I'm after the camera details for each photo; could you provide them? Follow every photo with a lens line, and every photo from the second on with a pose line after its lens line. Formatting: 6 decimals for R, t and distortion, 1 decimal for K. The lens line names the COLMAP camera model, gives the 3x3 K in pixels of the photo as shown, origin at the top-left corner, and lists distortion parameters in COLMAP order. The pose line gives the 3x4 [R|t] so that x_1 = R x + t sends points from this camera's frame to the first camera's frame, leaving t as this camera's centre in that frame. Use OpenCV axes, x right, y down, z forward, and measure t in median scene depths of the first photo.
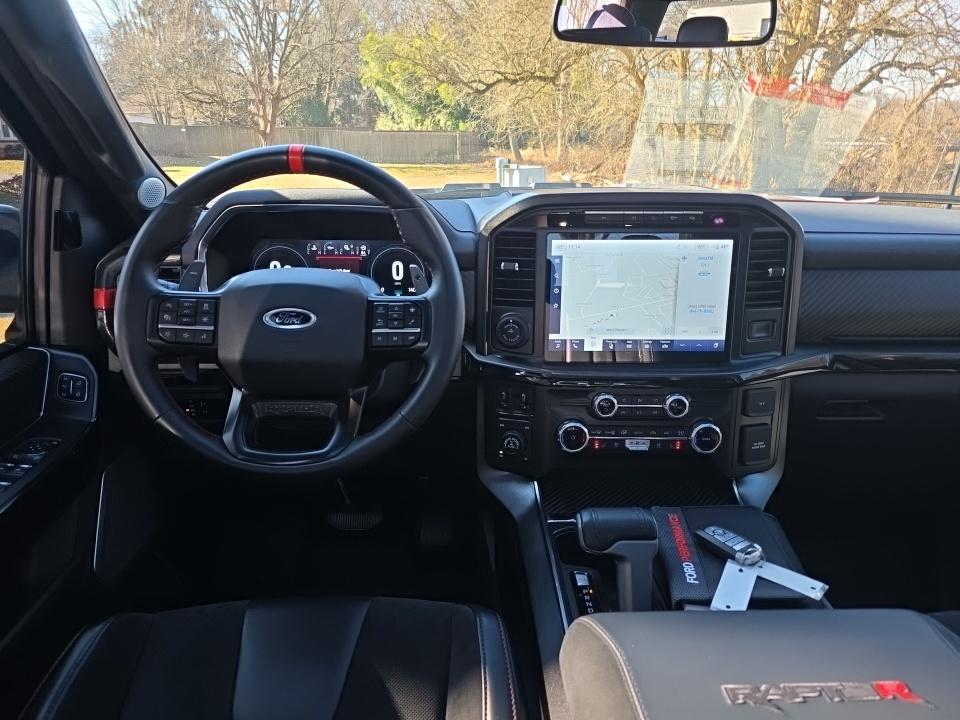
lens RADIAL K [[646.9, 0, 451.7], [0, 646.9, 361.4], [0, 0, 1]] dist [-0.005792, -0.005128]
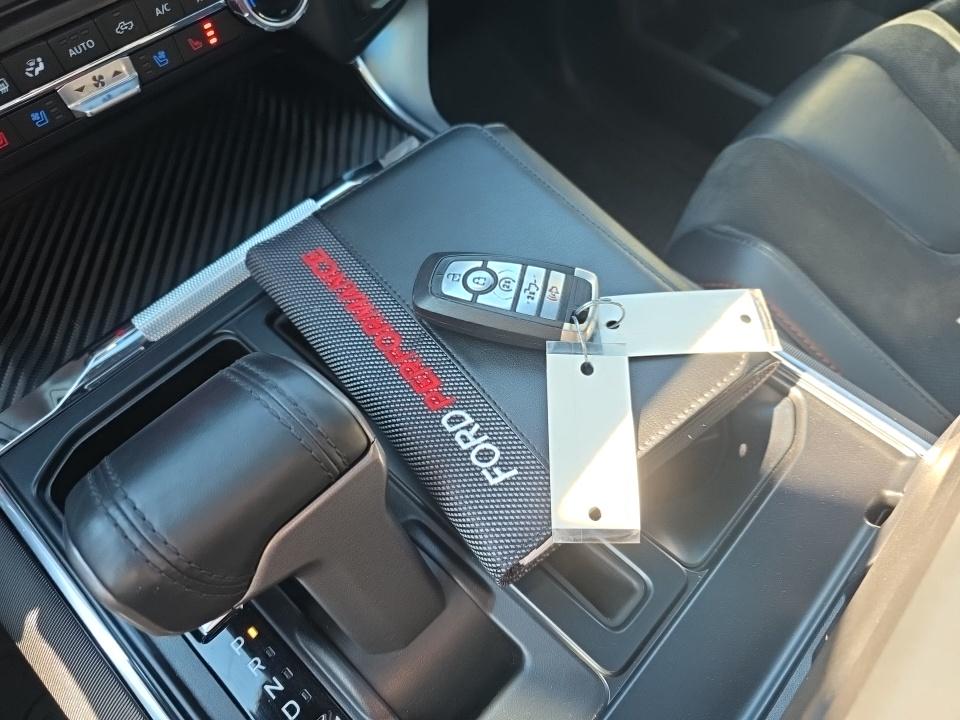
lens RADIAL K [[662.4, 0, 453.8], [0, 662.4, 360.6], [0, 0, 1]] dist [-0.001976, -0.001870]
pose [[0.685683, -0.619144, 0.382752, 0.199817], [0.234394, 0.685632, 0.689180, 0.039344], [-0.689128, -0.382844, 0.615250, 0.636122]]
